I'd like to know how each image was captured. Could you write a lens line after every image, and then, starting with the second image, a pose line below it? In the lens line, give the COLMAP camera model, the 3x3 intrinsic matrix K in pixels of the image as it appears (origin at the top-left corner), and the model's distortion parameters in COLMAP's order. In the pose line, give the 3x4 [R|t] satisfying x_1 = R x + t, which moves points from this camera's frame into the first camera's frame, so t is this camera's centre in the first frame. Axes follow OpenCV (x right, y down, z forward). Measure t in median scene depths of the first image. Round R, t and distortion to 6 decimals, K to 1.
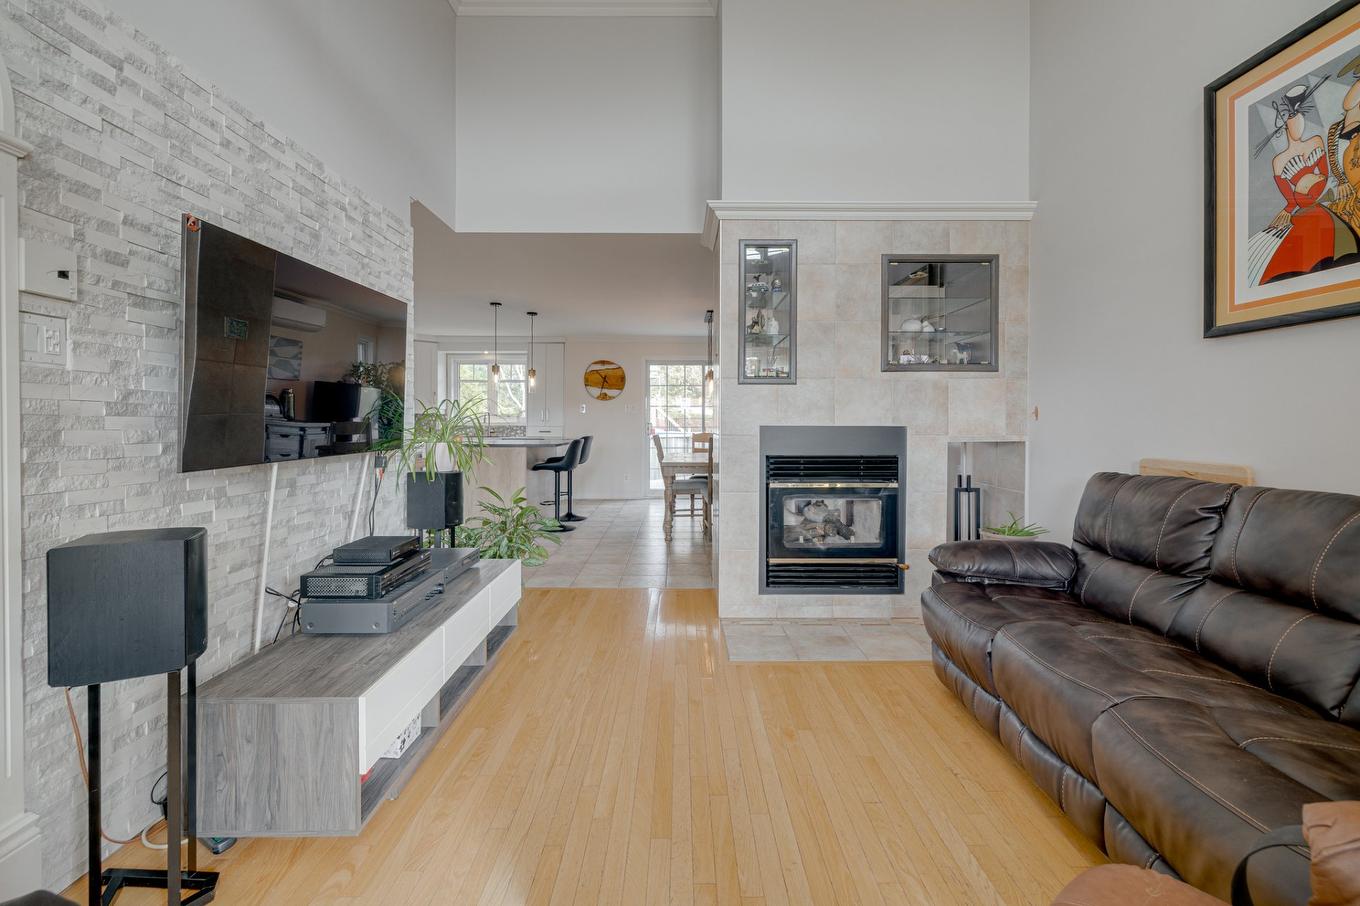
lens RADIAL K [[580.0, 0, 672.2], [0, 580.0, 415.6], [0, 0, 1]] dist [0.000880, -0.000037]
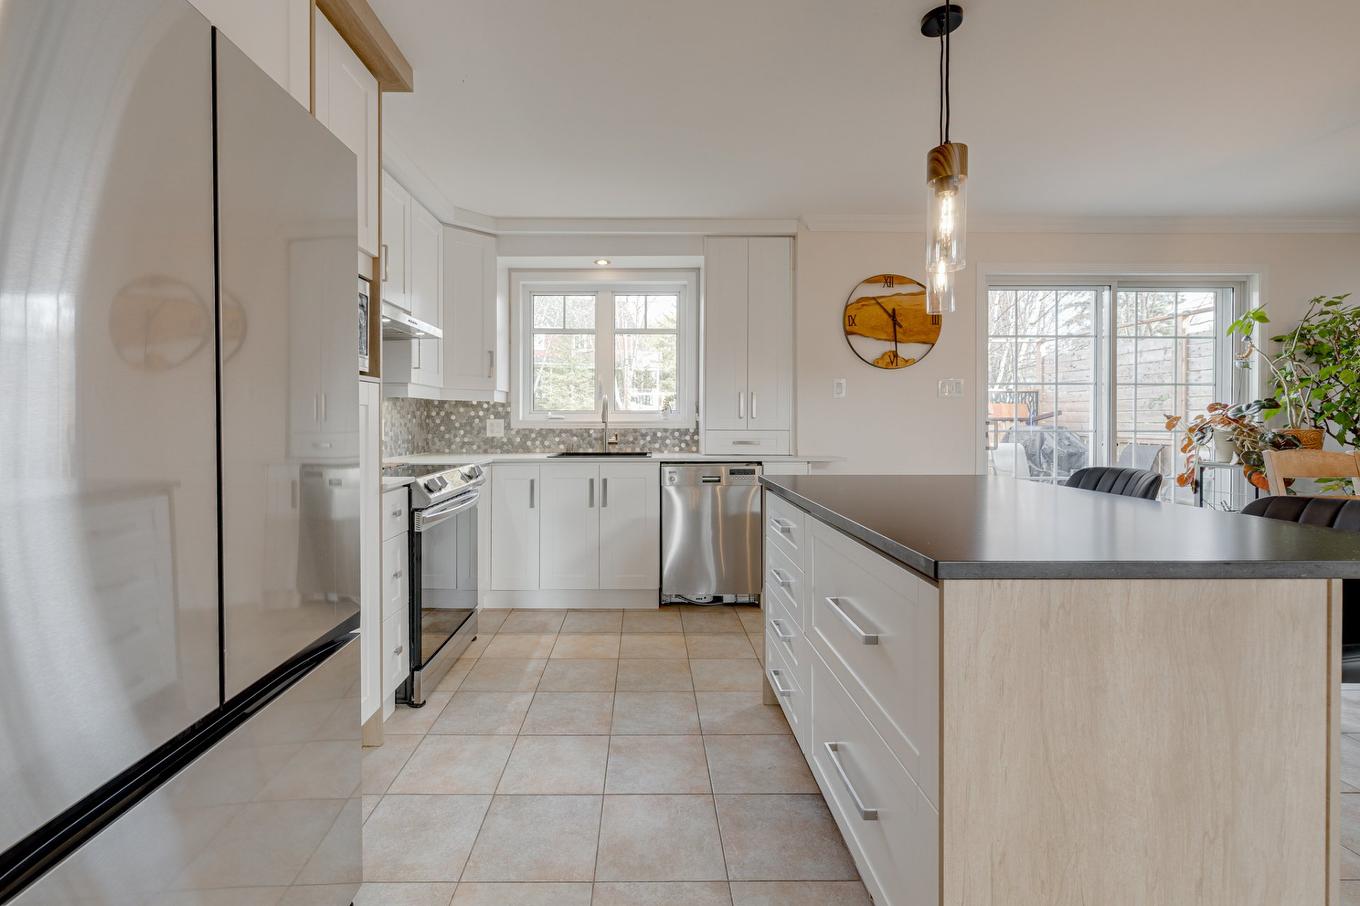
lens RADIAL K [[580.0, 0, 647.1], [0, 580.0, 420.1], [0, 0, 1]] dist [0.000880, -0.000037]
pose [[0.999953, -0.001663, 0.009535, -0.299648], [0.001589, 0.999969, 0.007759, 0.007773], [-0.009548, -0.007744, 0.999924, 0.573608]]
